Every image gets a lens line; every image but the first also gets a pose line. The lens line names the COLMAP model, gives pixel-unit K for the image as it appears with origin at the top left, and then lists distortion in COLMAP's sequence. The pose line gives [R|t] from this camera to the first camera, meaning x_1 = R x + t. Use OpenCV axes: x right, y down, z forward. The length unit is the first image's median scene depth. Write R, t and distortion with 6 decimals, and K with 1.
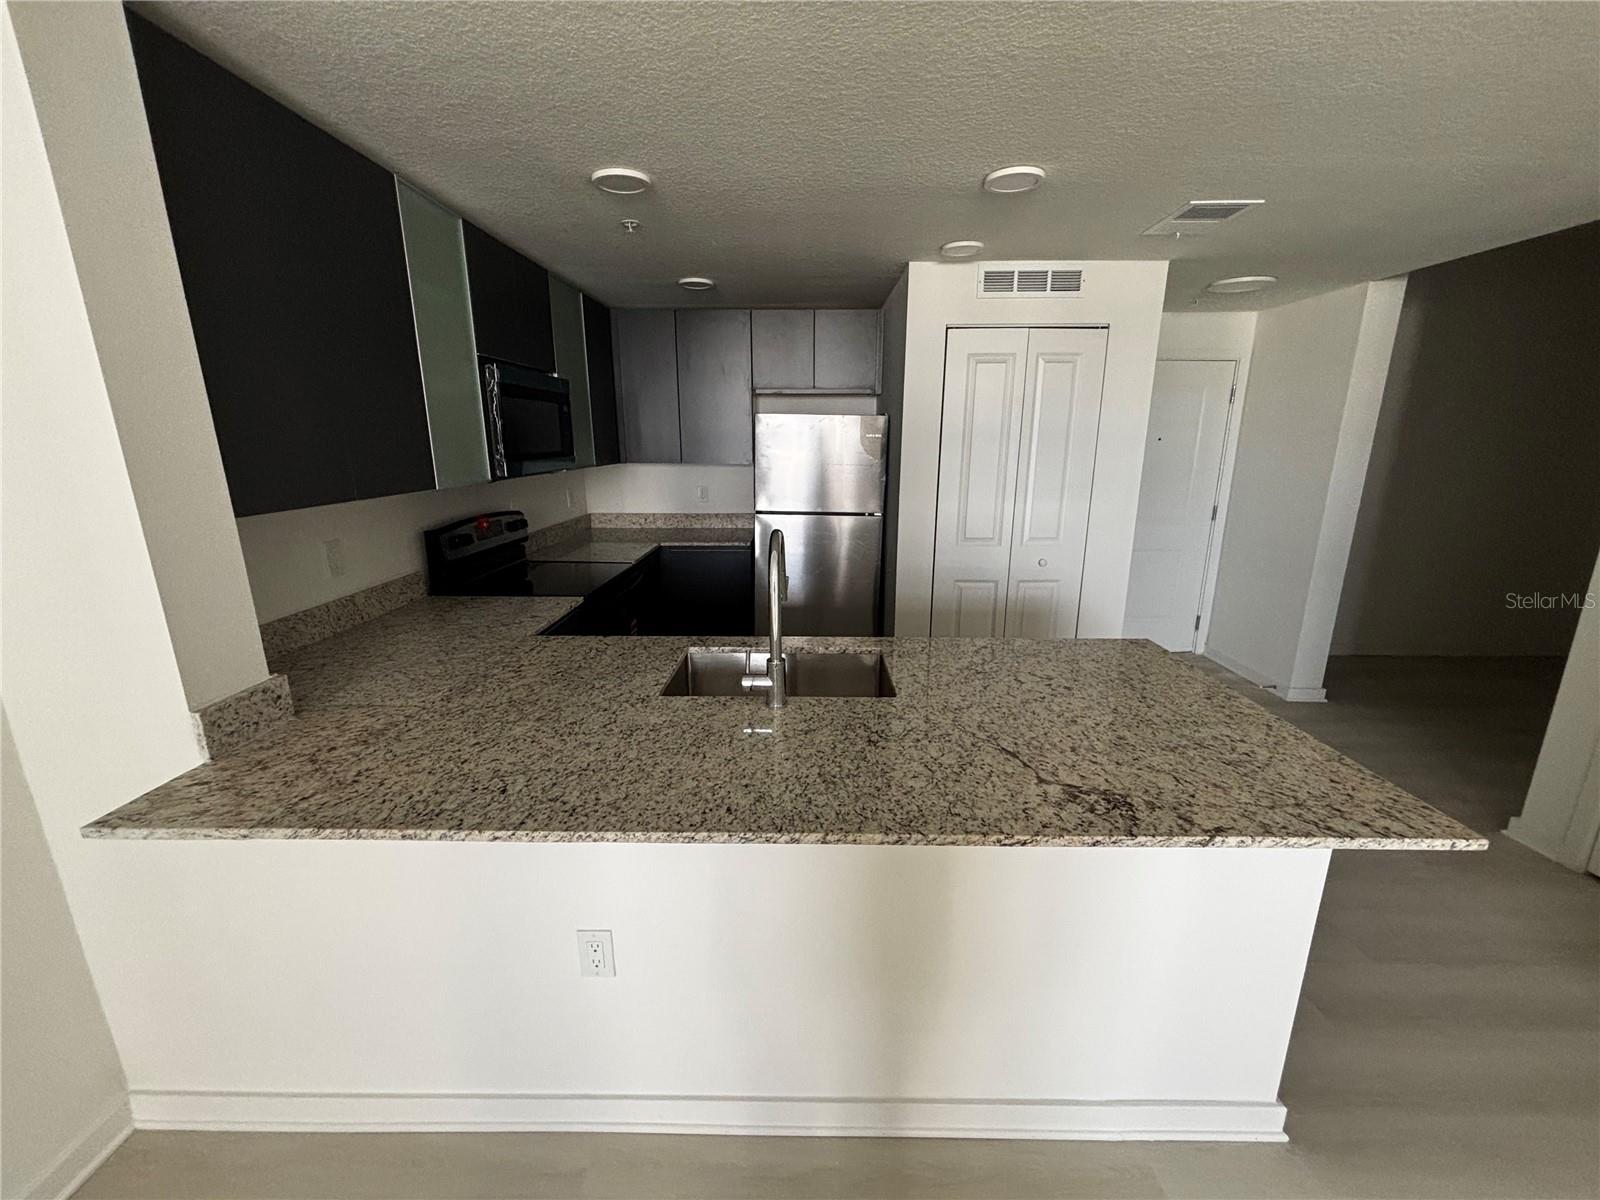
lens RADIAL K [[647.2, 0, 804.0], [0, 647.2, 599.5], [0, 0, 1]] dist [0.001941, 0.000295]
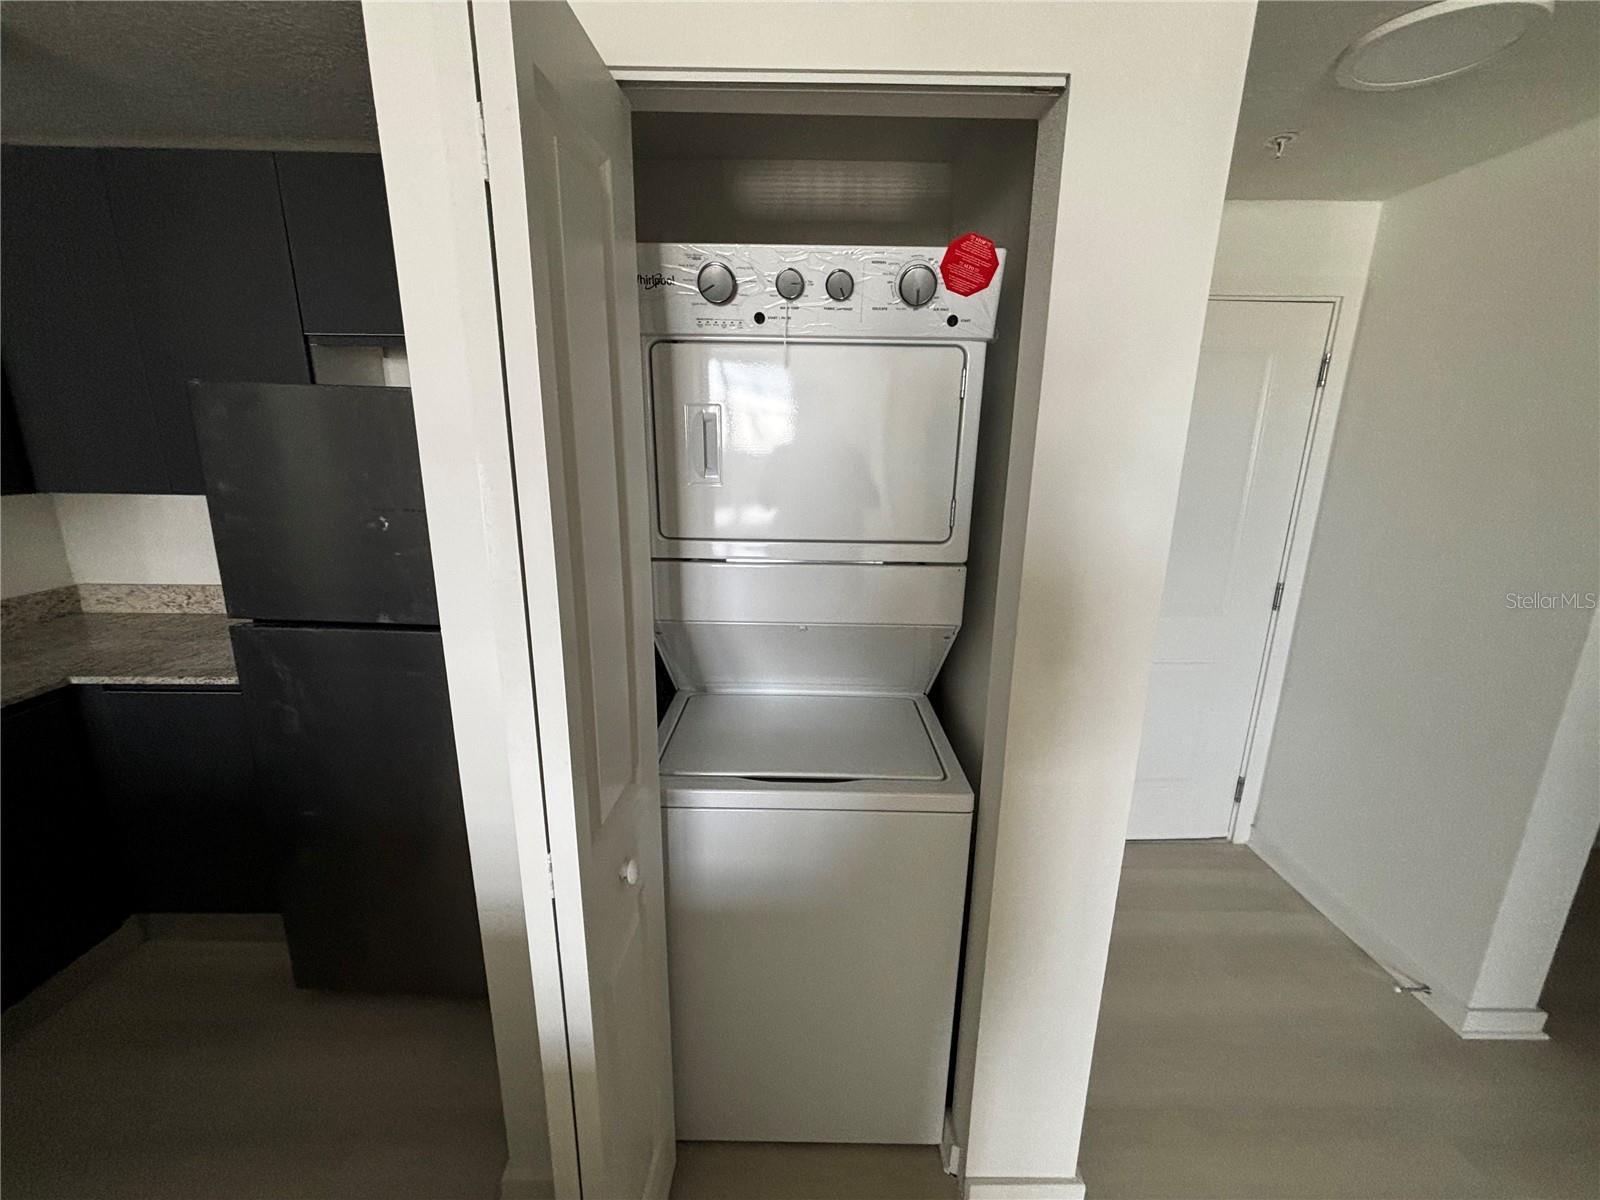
lens RADIAL K [[649.6, 0, 796.2], [0, 649.6, 593.2], [0, 0, 1]] dist [0.000524, 0.000276]
pose [[0.999784, 0.009167, 0.018626, 0.465110], [-0.009094, 0.999951, -0.004012, -0.261563], [-0.018662, 0.003842, 0.999818, 0.960003]]
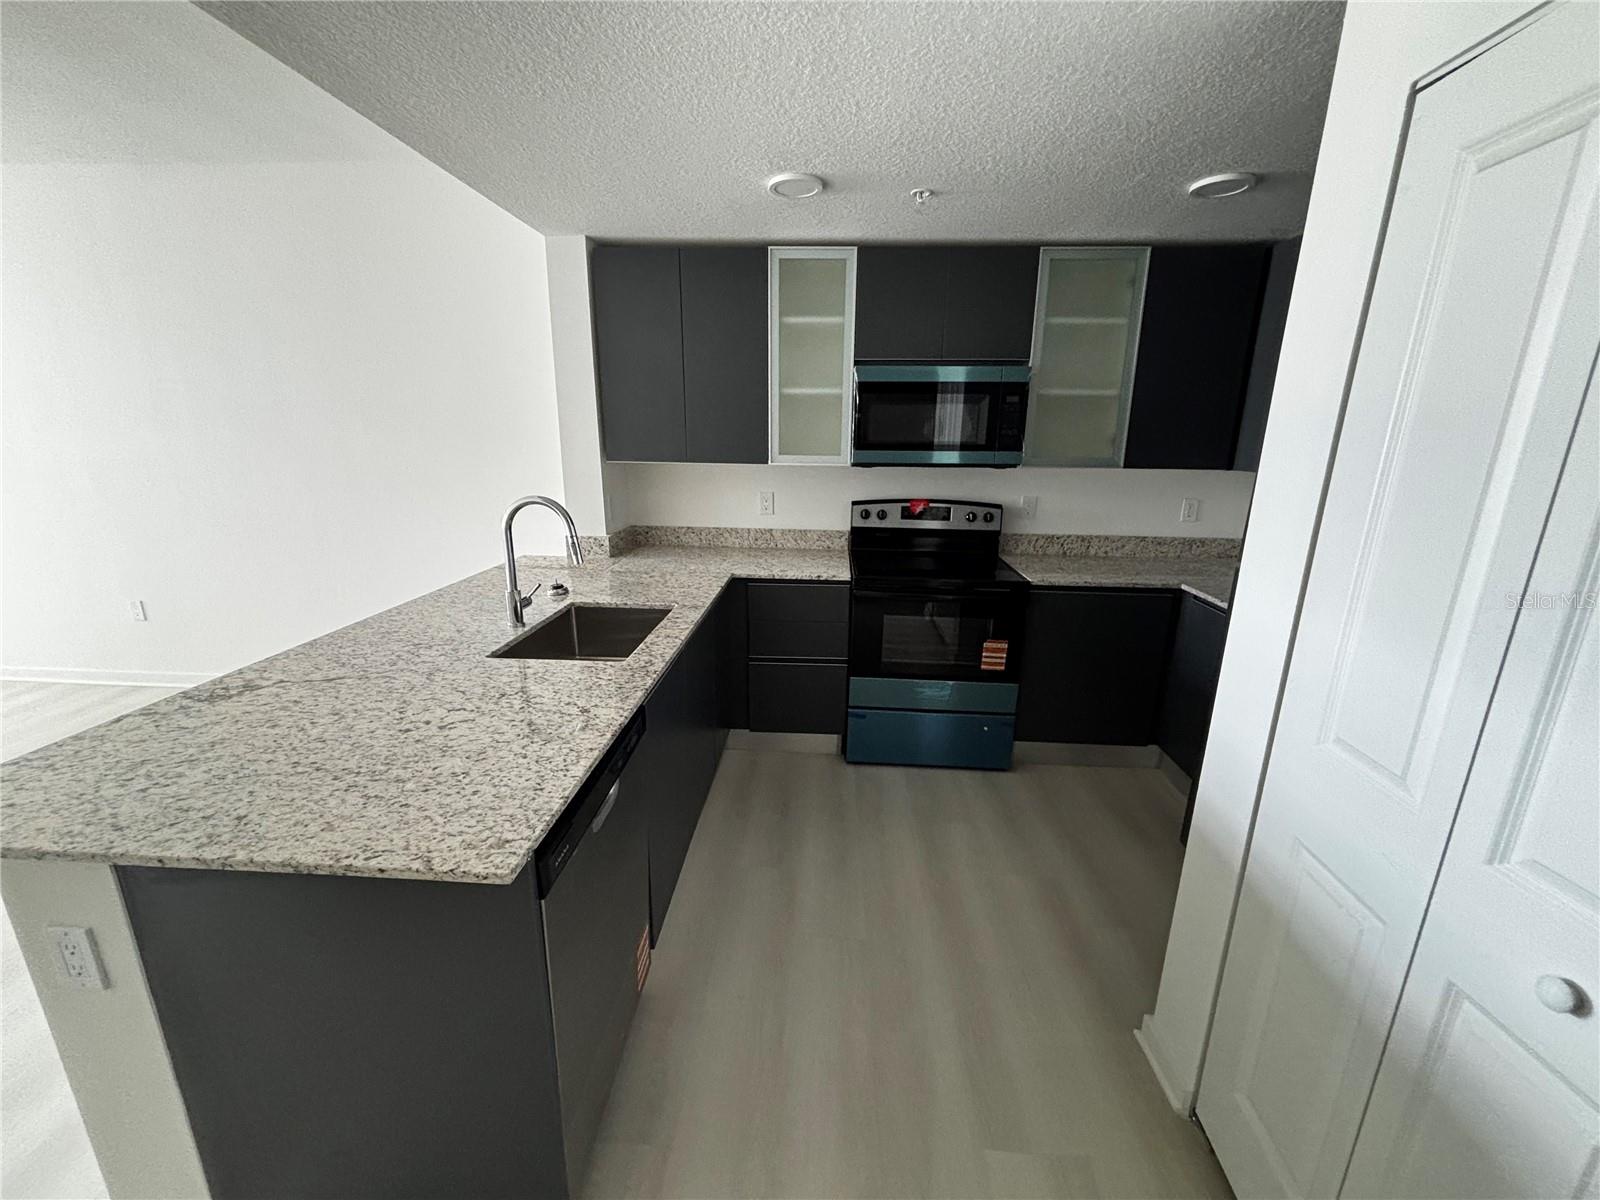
lens RADIAL K [[644.6, 0, 798.5], [0, 644.6, 603.4], [0, 0, 1]] dist [0.000669, 0.002872]
pose [[-0.045416, 0.262417, -0.963885, 0.824568], [-0.255526, 0.929730, 0.265158, -0.260027], [0.965735, 0.258340, 0.024830, 1.036538]]
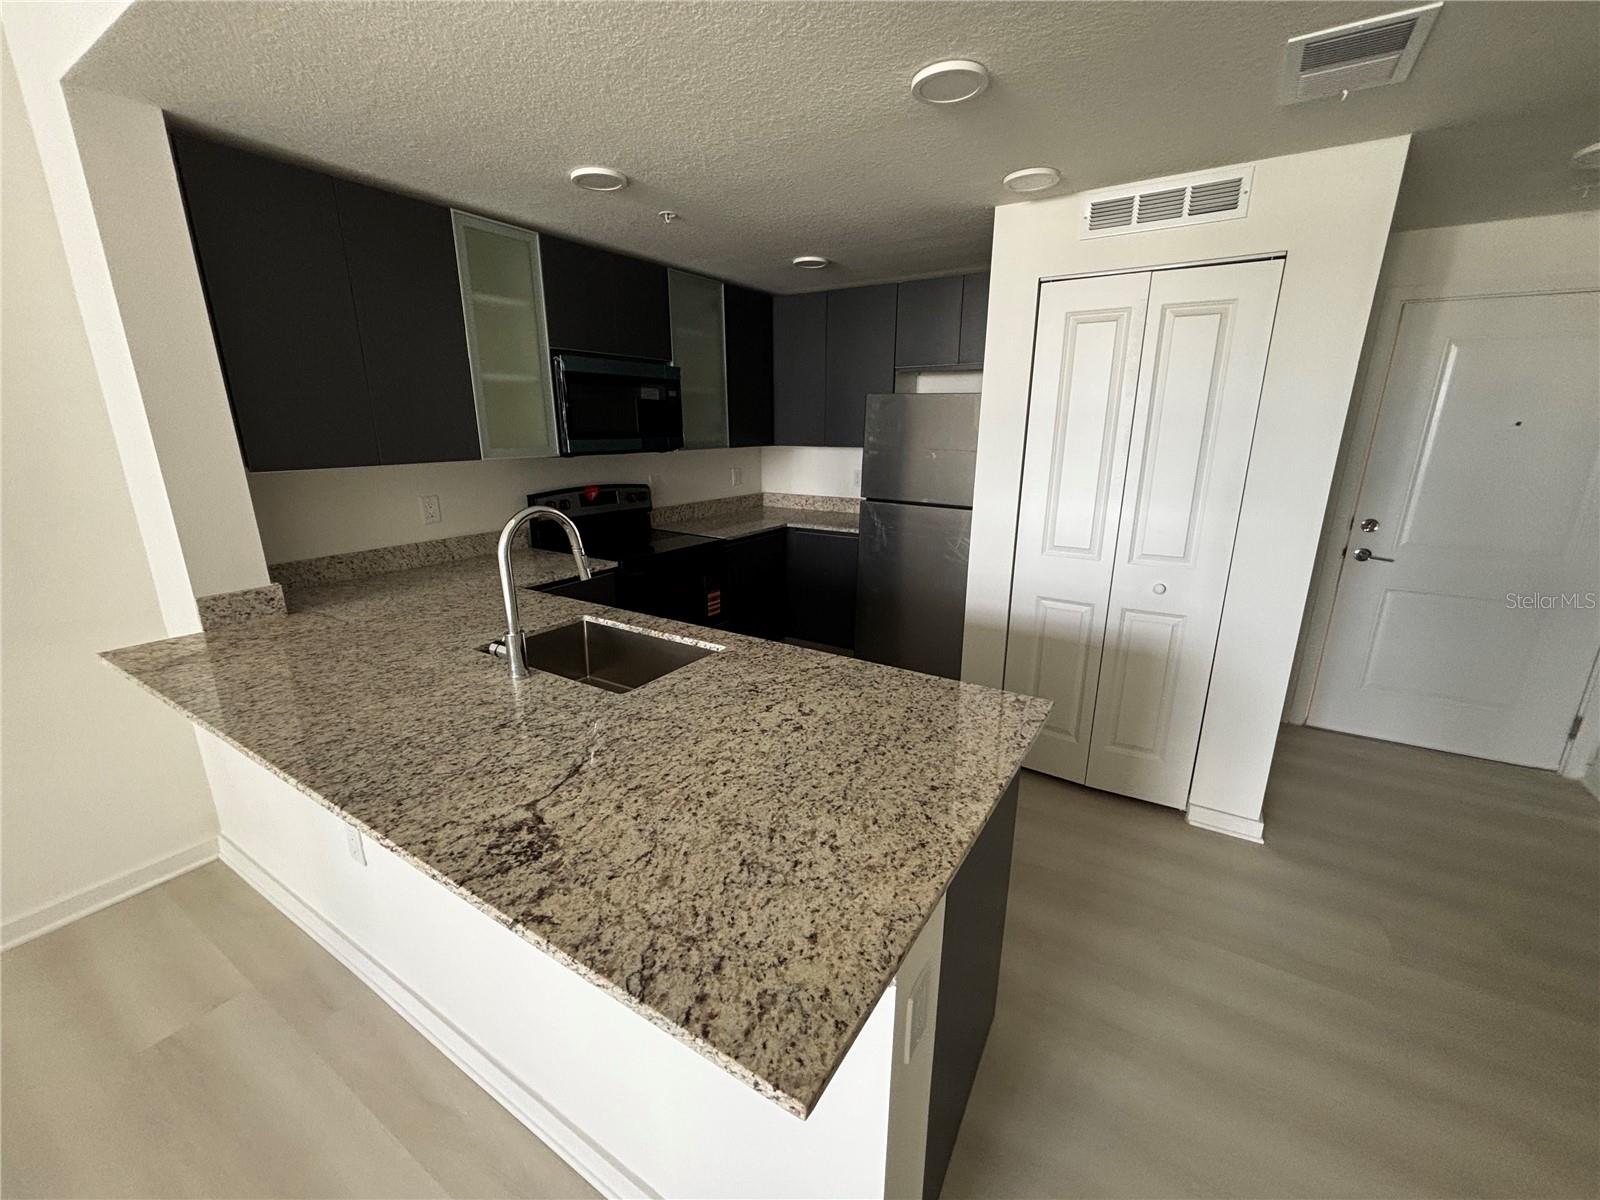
lens RADIAL K [[647.2, 0, 804.0], [0, 647.2, 599.5], [0, 0, 1]] dist [0.001941, 0.000295]
pose [[0.855964, 0.138235, -0.498213, 0.578256], [-0.128304, 0.990246, 0.054320, -0.048946], [0.500863, 0.017427, 0.865351, 0.223843]]
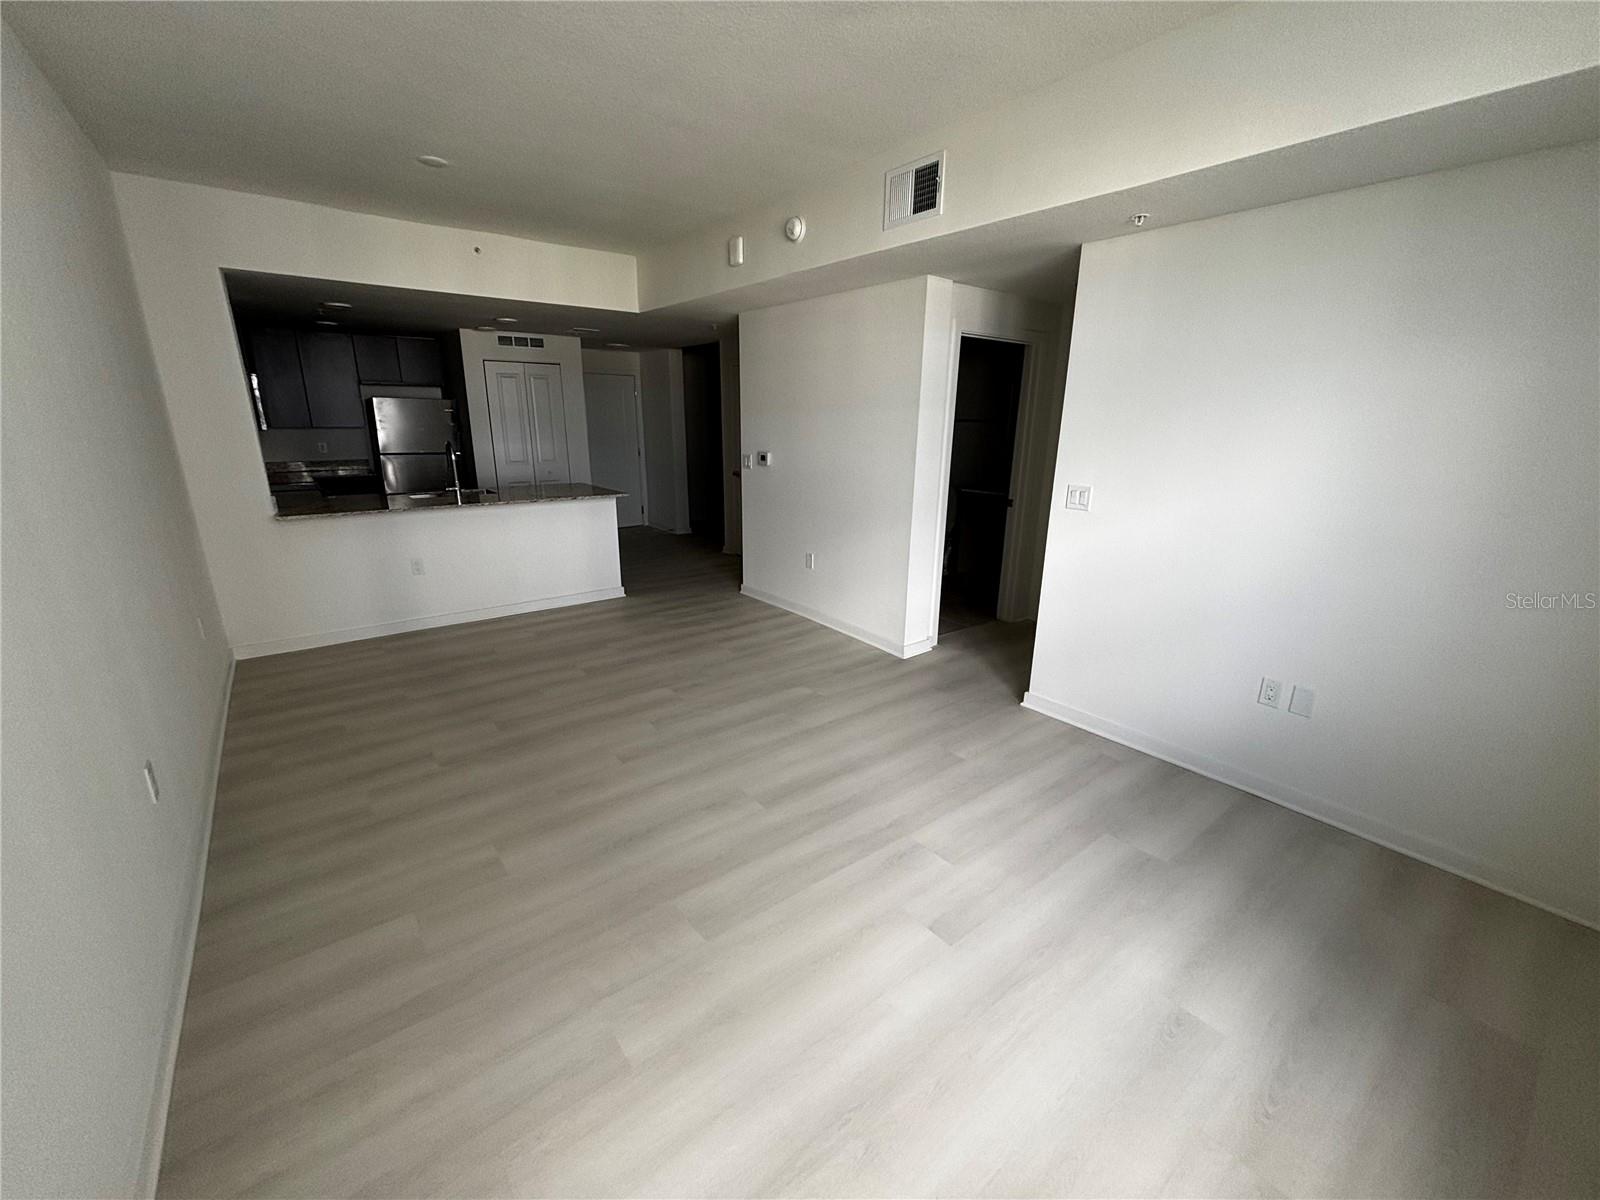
lens RADIAL K [[654.8, 0, 801.8], [0, 654.8, 595.9], [0, 0, 1]] dist [0.000282, -0.000168]
pose [[0.783266, -0.158590, 0.601119, -0.506742], [0.141411, 0.987019, 0.076140, 0.441840], [-0.605391, 0.025366, 0.795524, -1.787000]]
